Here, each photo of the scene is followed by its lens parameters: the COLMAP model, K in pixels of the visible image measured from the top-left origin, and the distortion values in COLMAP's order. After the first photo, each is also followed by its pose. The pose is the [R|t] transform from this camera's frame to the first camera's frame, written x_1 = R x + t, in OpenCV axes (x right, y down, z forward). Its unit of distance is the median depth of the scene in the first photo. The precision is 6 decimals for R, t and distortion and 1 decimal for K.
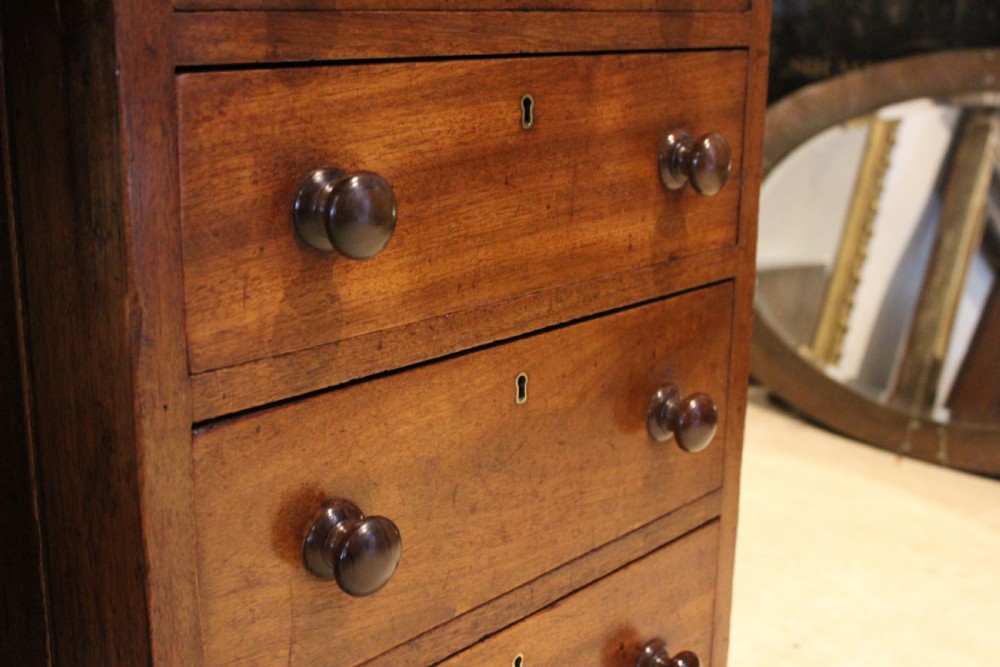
lens RADIAL K [[1279.9, 0, 486.7], [0, 1279.9, 328.5], [0, 0, 1]] dist [-0.073374, 0.111951]
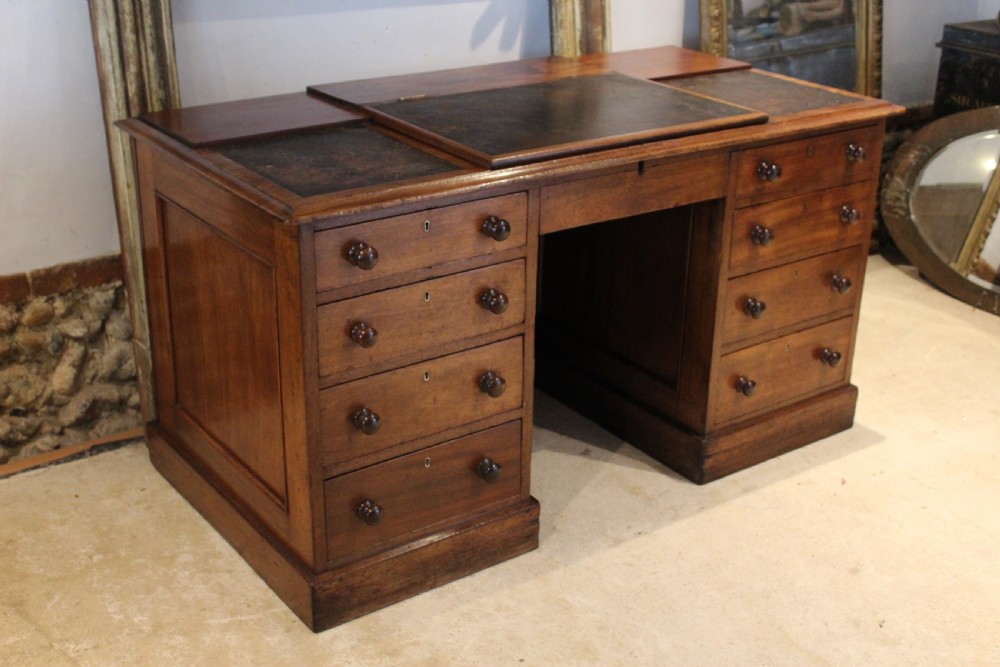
lens RADIAL K [[1279.9, 0, 486.7], [0, 1279.9, 328.5], [0, 0, 1]] dist [-0.073374, 0.111951]
pose [[0.978421, 0.088307, -0.186801, -0.164895], [-0.061612, 0.987632, 0.144177, -0.306819], [0.197222, -0.129557, 0.971760, -3.148918]]
